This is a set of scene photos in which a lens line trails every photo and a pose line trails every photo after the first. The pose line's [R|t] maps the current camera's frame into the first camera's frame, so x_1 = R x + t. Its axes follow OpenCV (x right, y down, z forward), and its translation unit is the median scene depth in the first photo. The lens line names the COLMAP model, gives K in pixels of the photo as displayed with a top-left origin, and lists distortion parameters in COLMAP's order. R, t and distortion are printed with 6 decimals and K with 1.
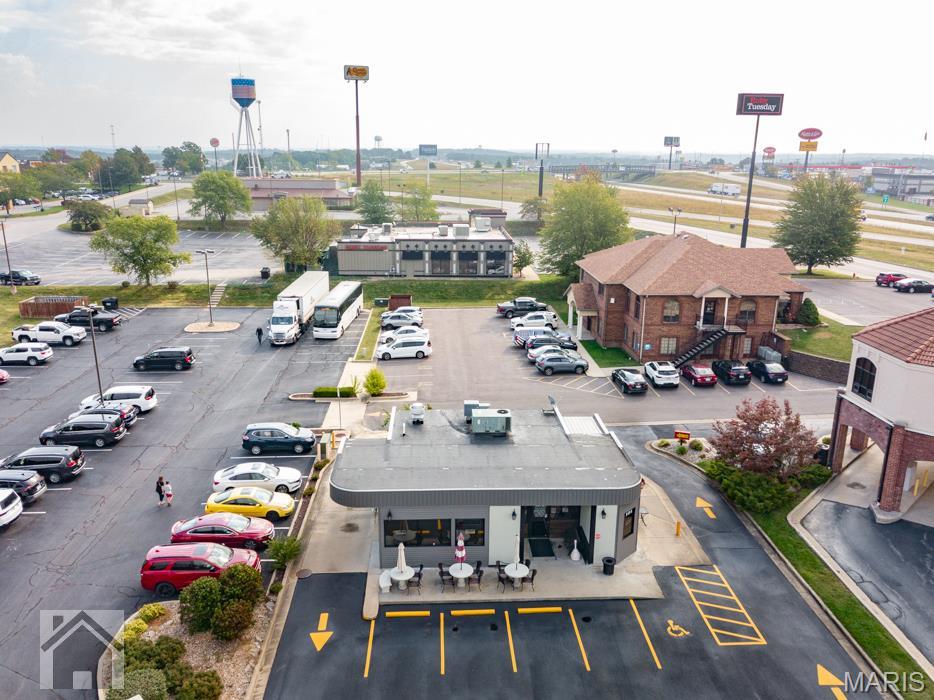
lens RADIAL K [[727.1, 0, 462.7], [0, 727.1, 348.2], [0, 0, 1]] dist [0.020506, 0.010182]
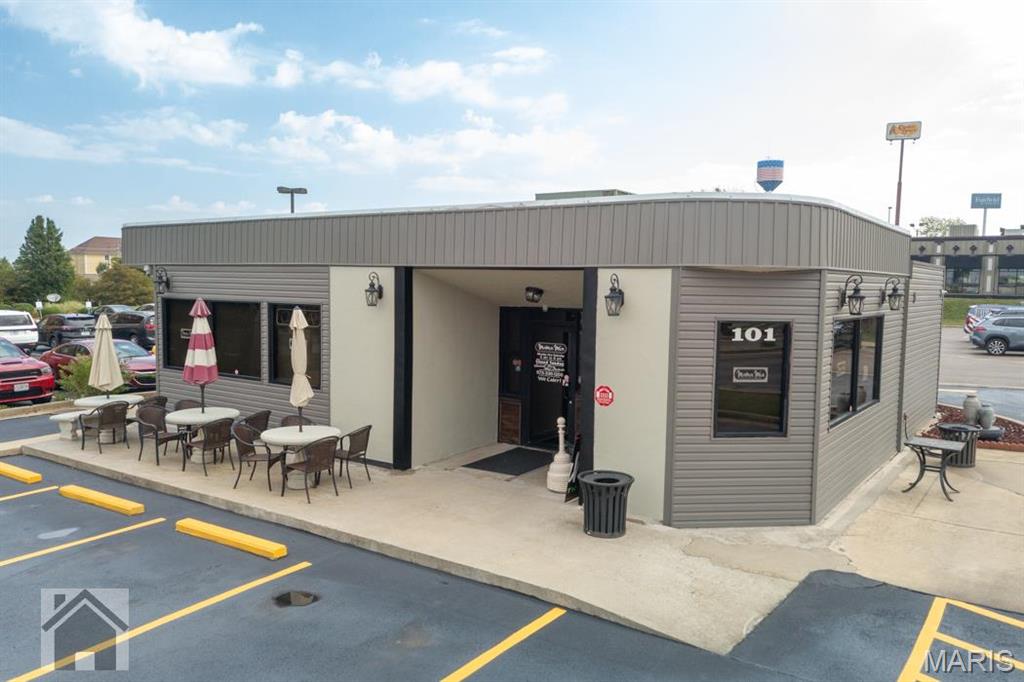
lens RADIAL K [[784.5, 0, 507.7], [0, 784.5, 344.6], [0, 0, 1]] dist [0.023164, 0.006397]
pose [[0.791561, 0.053615, -0.608734, 0.277972], [-0.170696, 0.975891, -0.136011, 0.239031], [0.586766, 0.211570, 0.781629, 0.626685]]
